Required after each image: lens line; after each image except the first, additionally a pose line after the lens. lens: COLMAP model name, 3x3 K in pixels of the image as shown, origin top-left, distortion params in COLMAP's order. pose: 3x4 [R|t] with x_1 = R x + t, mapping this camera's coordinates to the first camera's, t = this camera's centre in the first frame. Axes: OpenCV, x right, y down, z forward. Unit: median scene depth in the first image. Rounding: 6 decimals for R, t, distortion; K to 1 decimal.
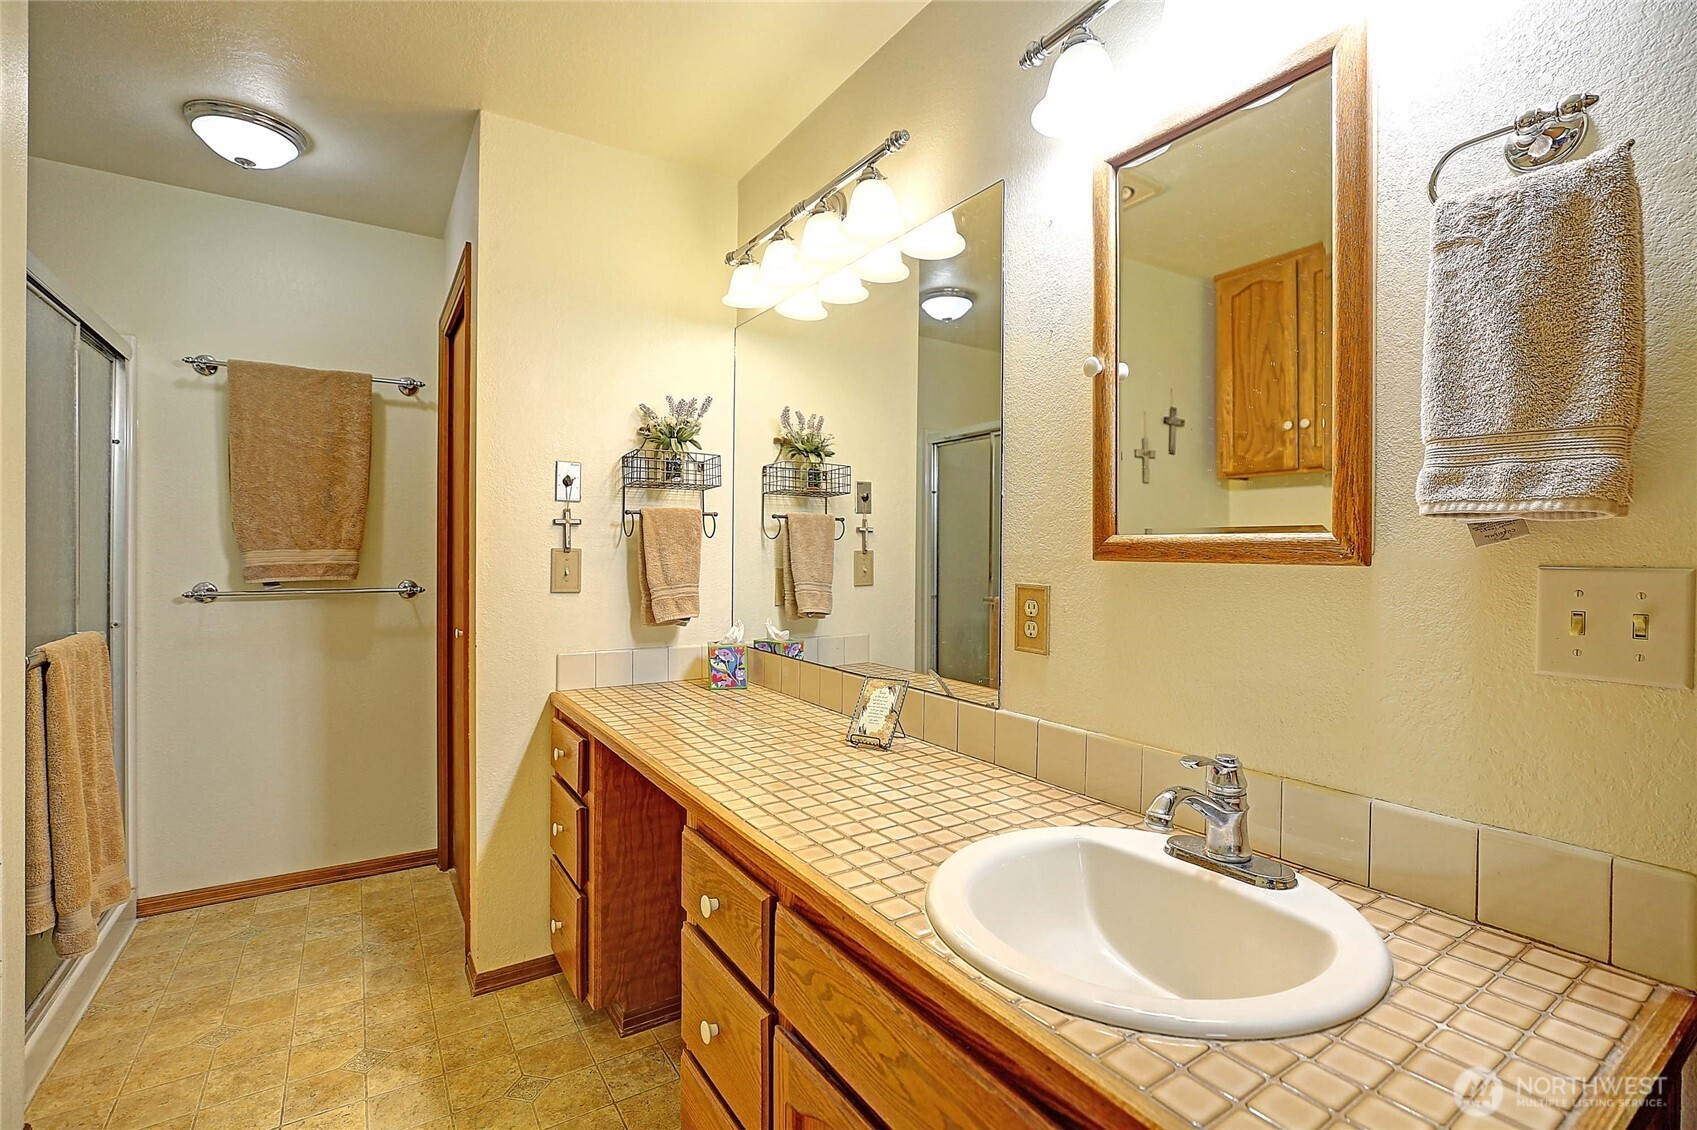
lens RADIAL K [[780.2, 0, 849.2], [0, 780.2, 558.4], [0, 0, 1]] dist [-0.014276, 0.000873]
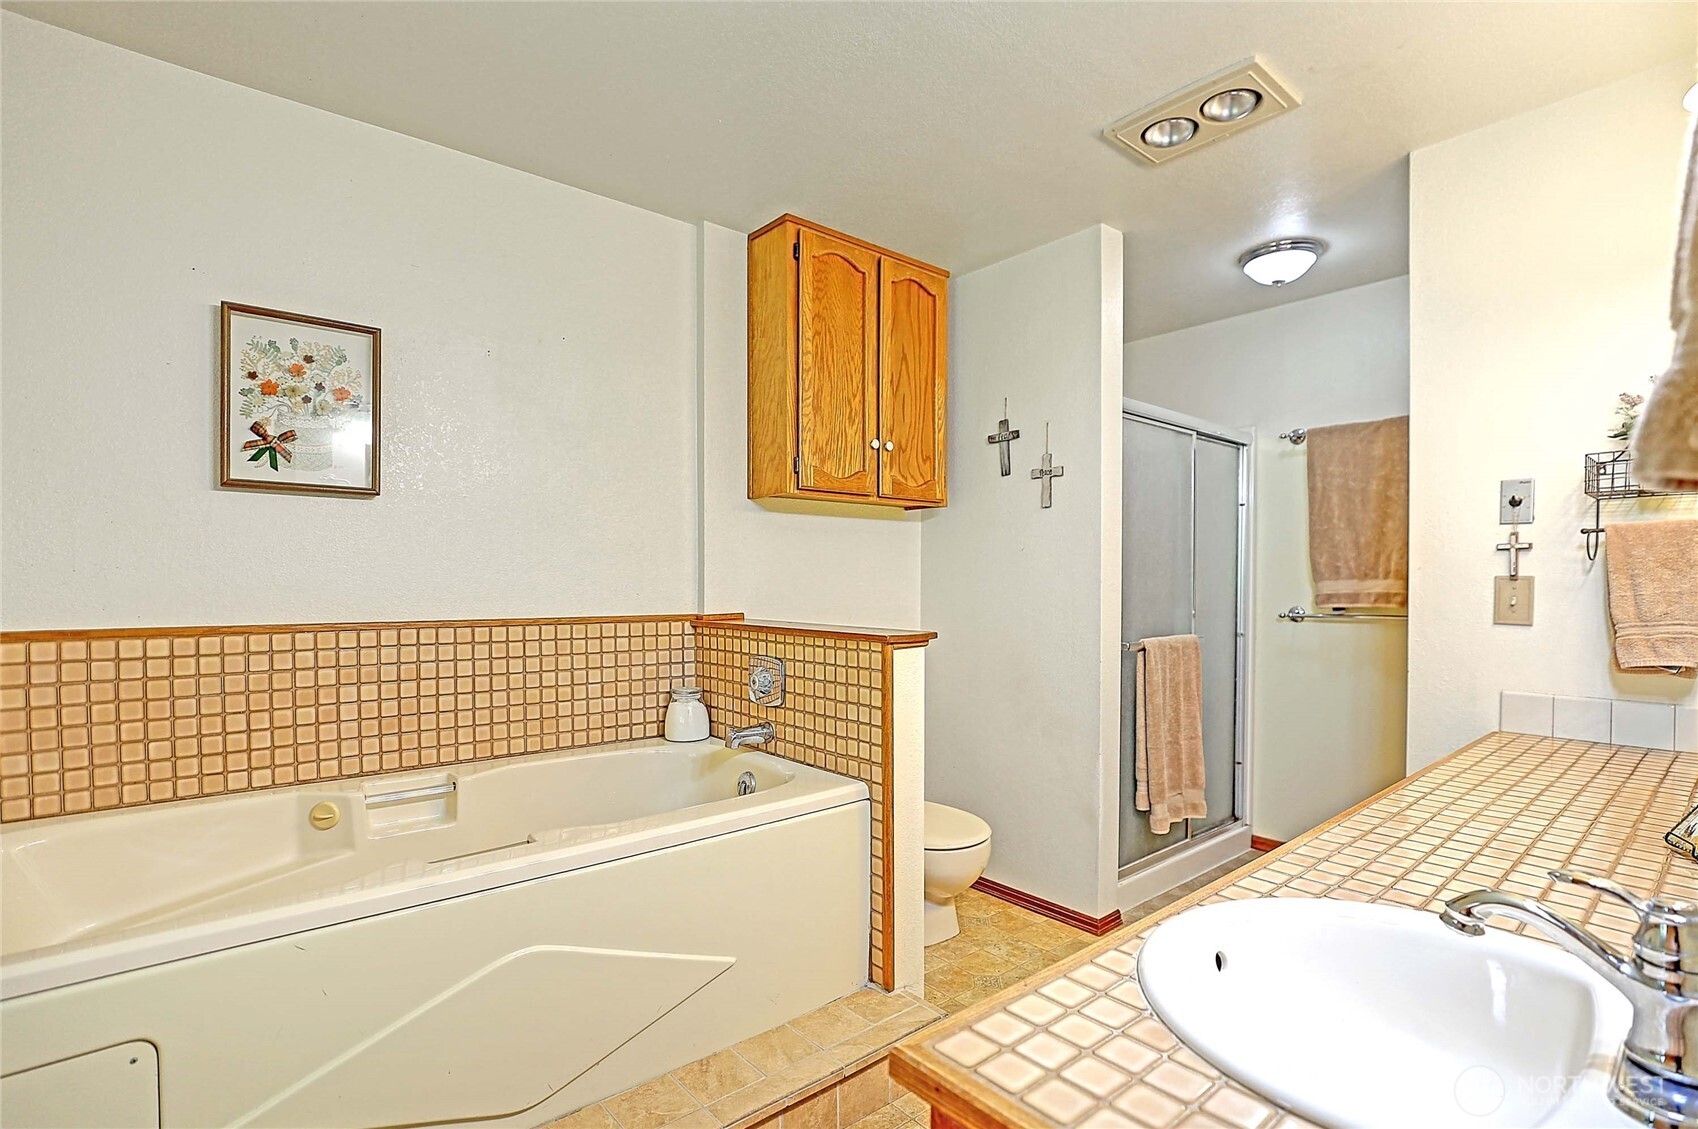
lens RADIAL K [[780.6, 0, 849.7], [0, 780.6, 557.9], [0, 0, 1]] dist [-0.014276, 0.000873]
pose [[0.134607, -0.034525, -0.990297, 0.365840], [-0.011829, 0.999266, -0.036446, 0.007278], [0.990829, 0.016620, 0.134099, 0.101049]]
